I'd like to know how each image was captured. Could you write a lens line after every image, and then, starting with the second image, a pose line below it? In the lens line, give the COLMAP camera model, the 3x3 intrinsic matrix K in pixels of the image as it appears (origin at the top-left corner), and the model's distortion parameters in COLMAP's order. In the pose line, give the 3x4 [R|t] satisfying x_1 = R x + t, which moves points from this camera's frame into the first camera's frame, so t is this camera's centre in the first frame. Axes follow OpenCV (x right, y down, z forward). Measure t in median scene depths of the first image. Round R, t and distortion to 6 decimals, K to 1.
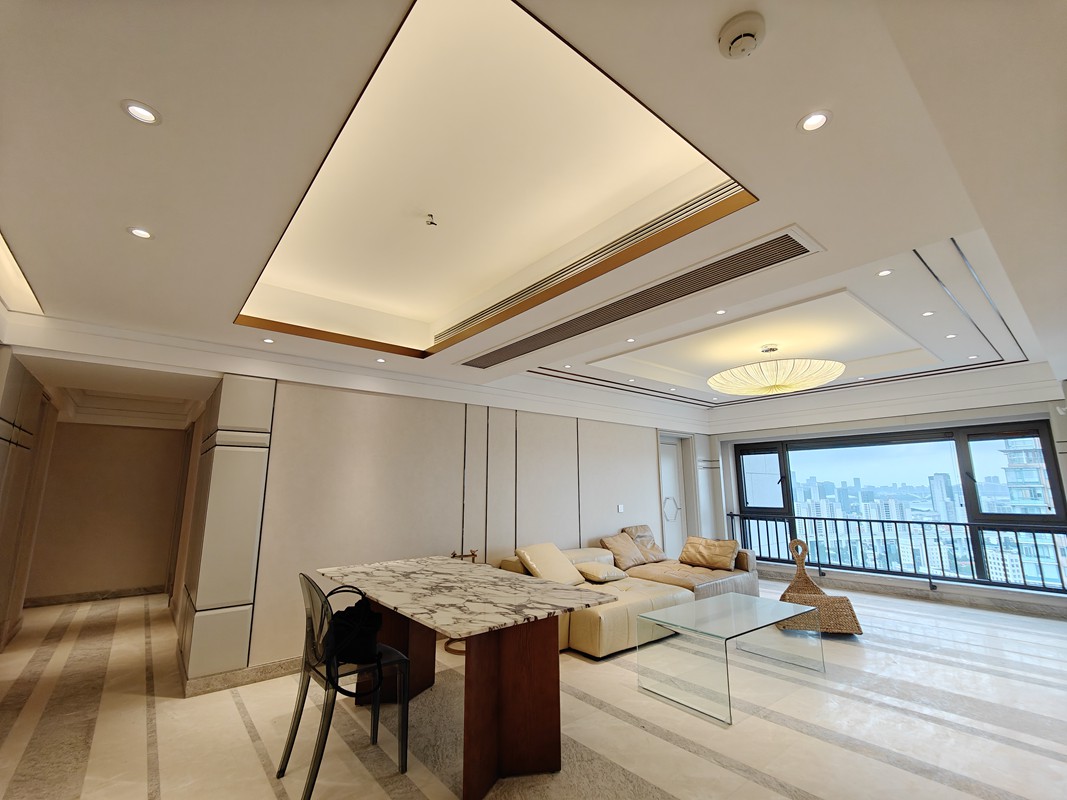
lens RADIAL K [[465.8, 0, 531.2], [0, 465.8, 402.6], [0, 0, 1]] dist [0.032474, -0.021948]
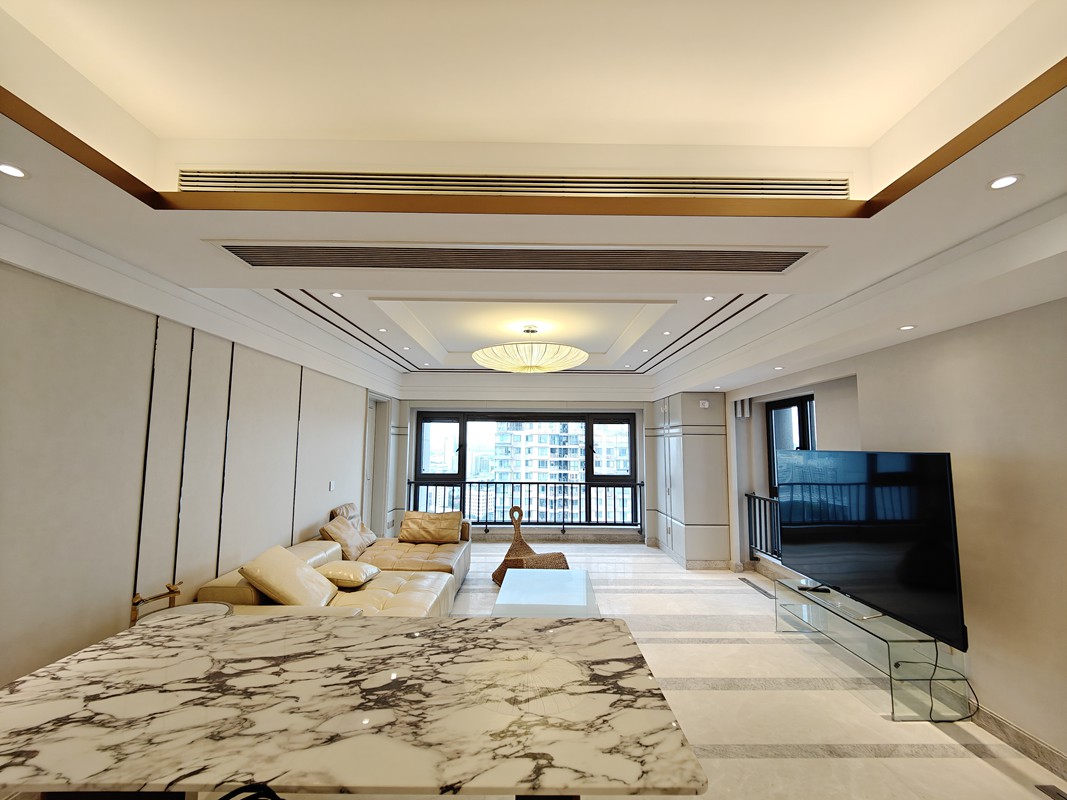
lens RADIAL K [[465.8, 0, 531.2], [0, 465.8, 402.6], [0, 0, 1]] dist [0.032474, -0.021948]
pose [[0.629272, 0.081645, 0.772885, -0.251594], [-0.152819, 0.988051, 0.020048, 0.021887], [-0.762013, -0.130727, 0.634229, 0.286310]]
